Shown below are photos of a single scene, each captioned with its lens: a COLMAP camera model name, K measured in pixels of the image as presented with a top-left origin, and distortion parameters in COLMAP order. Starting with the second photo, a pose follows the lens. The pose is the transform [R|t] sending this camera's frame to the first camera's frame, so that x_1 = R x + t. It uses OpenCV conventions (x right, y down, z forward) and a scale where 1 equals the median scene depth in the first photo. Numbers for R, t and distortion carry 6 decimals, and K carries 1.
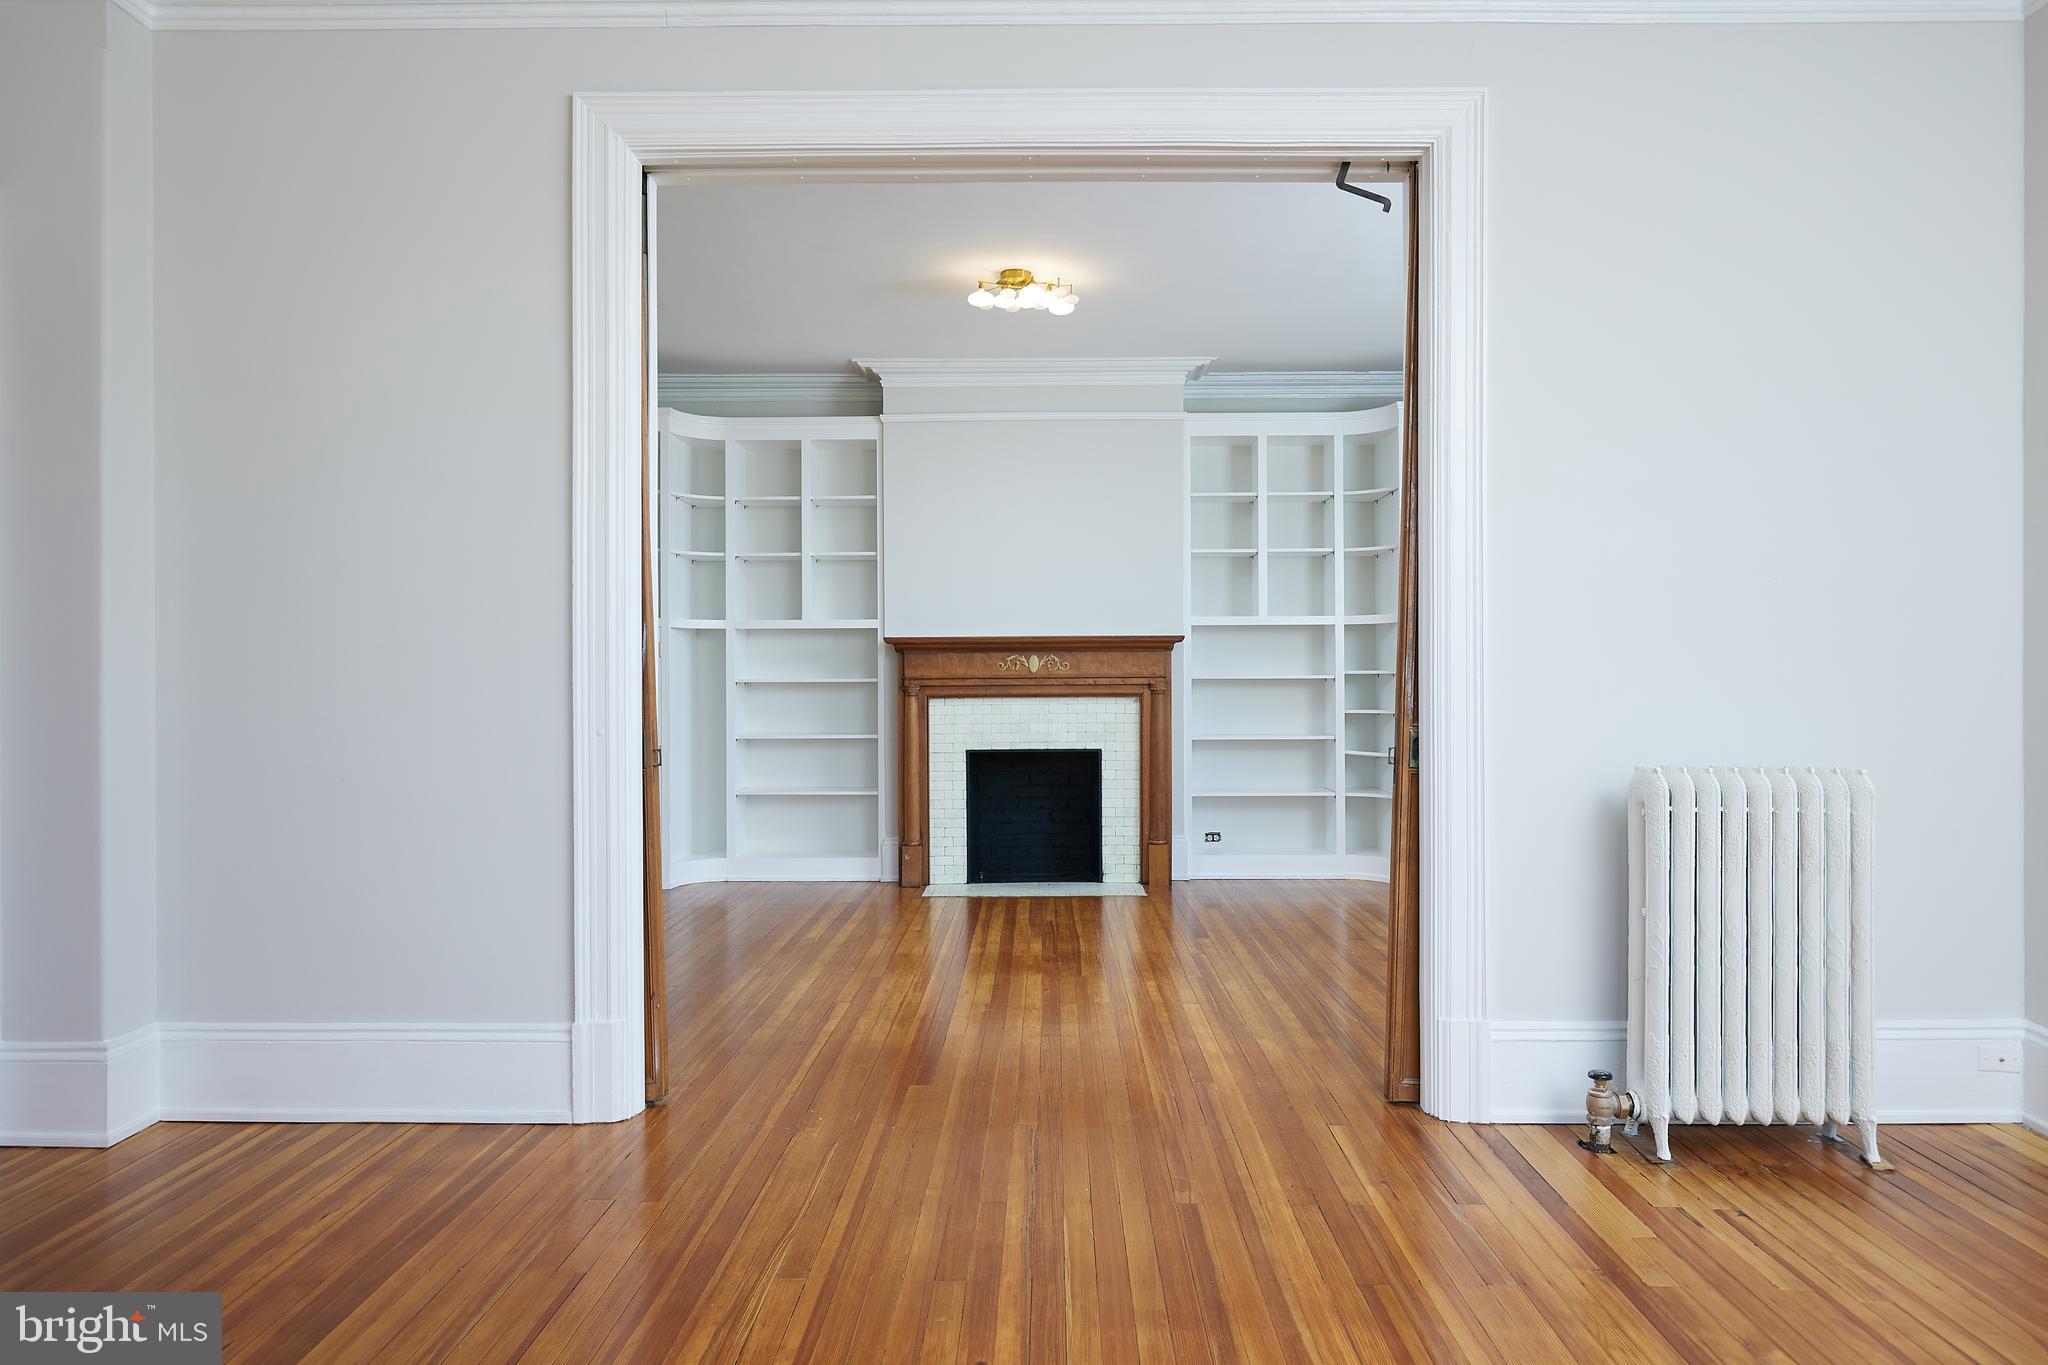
lens RADIAL K [[1284.8, 0, 1024.9], [0, 1284.8, 689.2], [0, 0, 1]] dist [-0.002377, 0.005170]
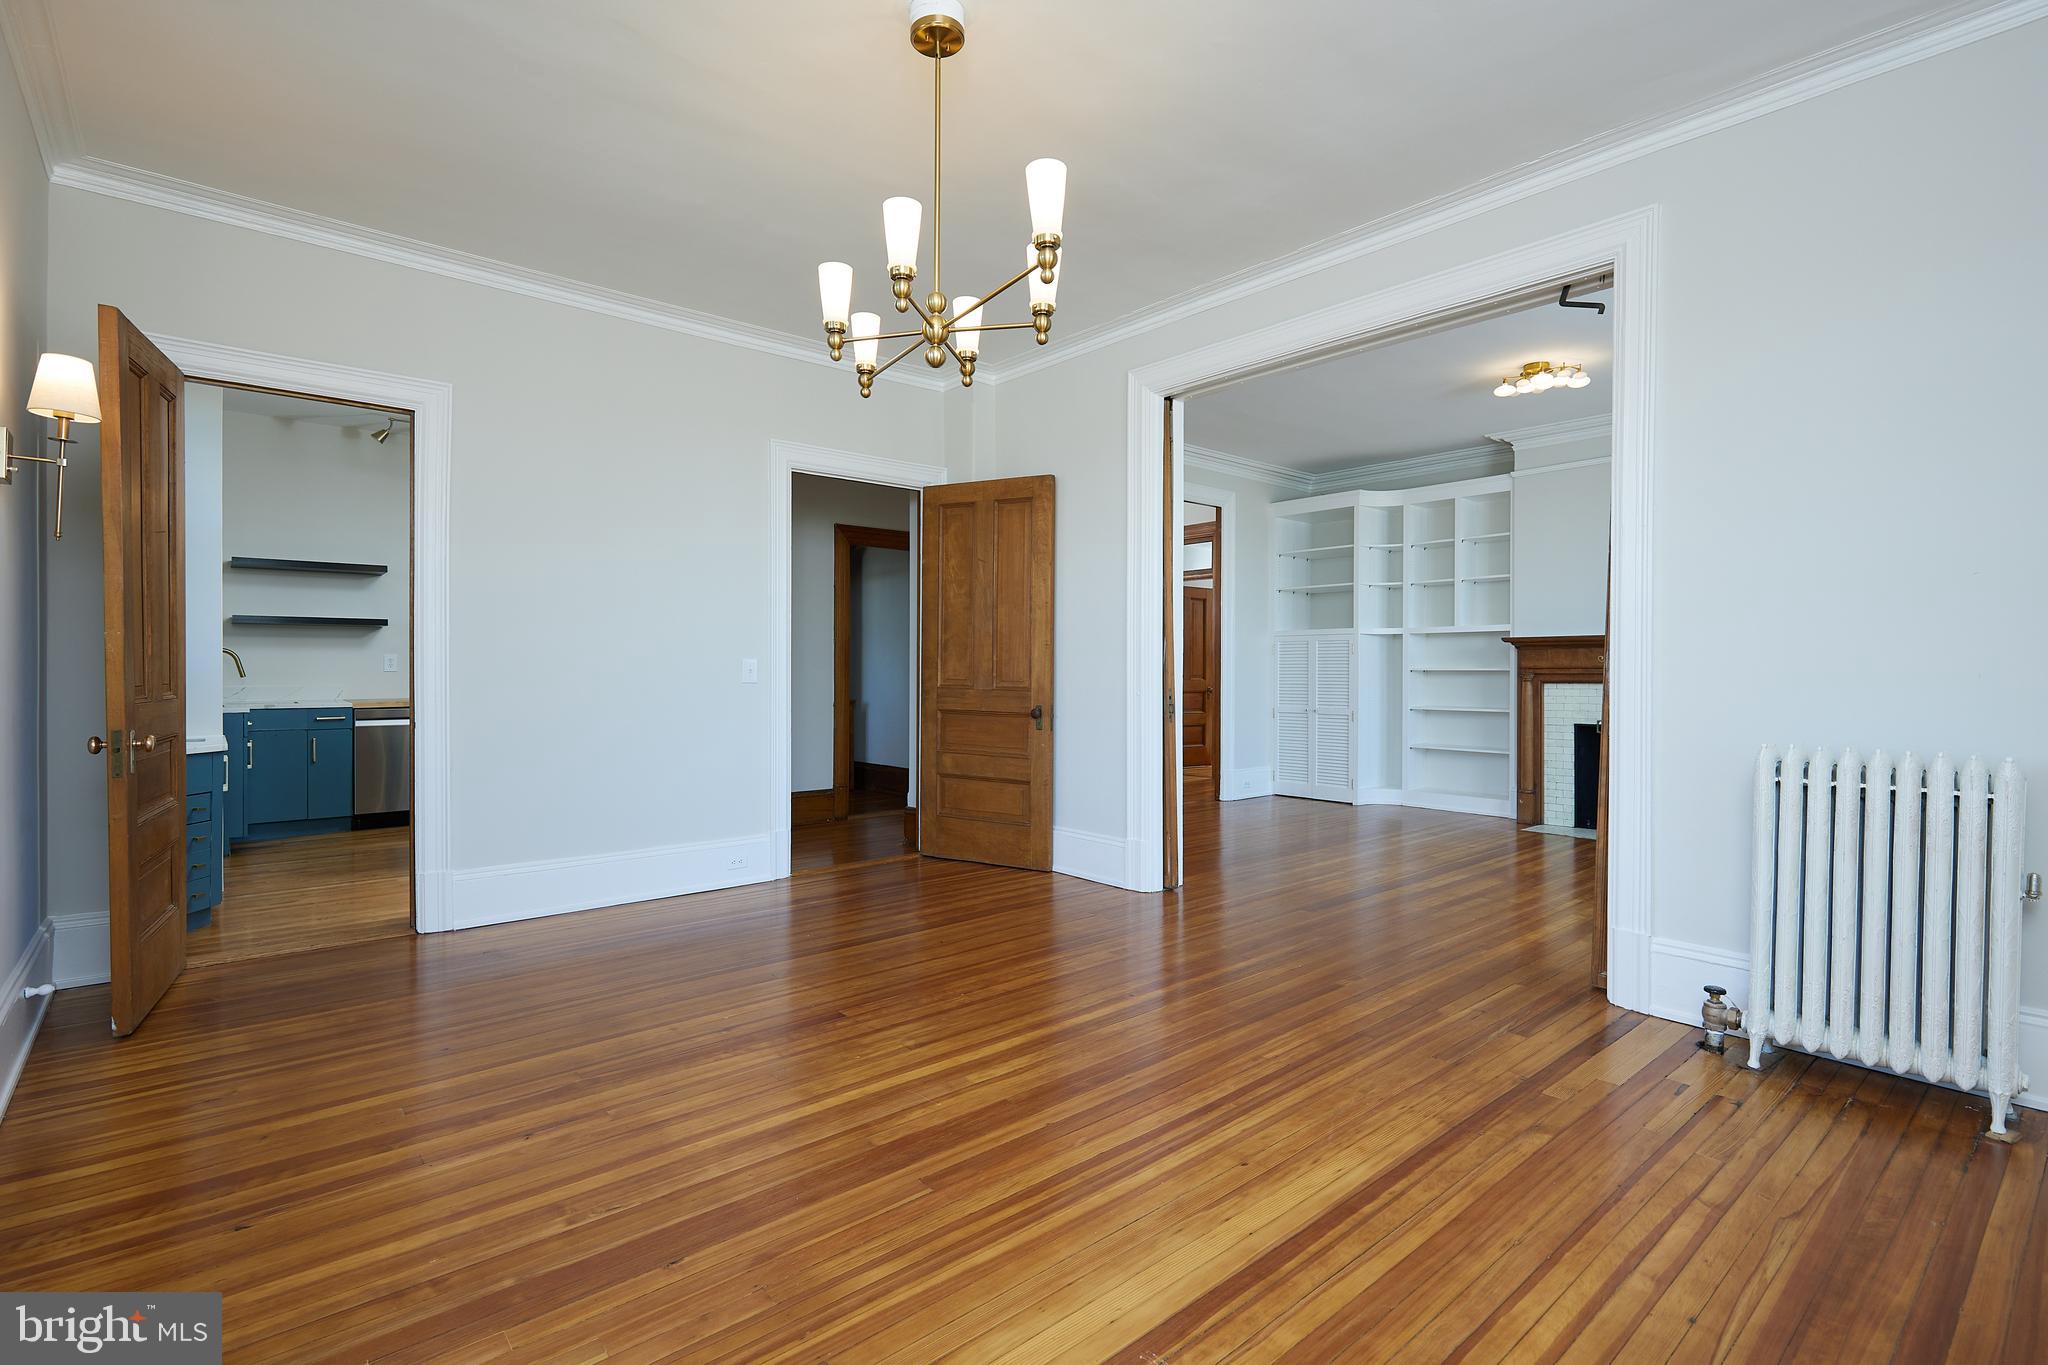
lens RADIAL K [[945.9, 0, 1025.2], [0, 945.9, 692.9], [0, 0, 1]] dist [0.003164, -0.000425]
pose [[0.664401, 0.024793, -0.746965, 0.374638], [-0.010948, 0.999665, 0.023443, 0.000415], [0.747296, -0.007398, 0.664450, -0.053851]]
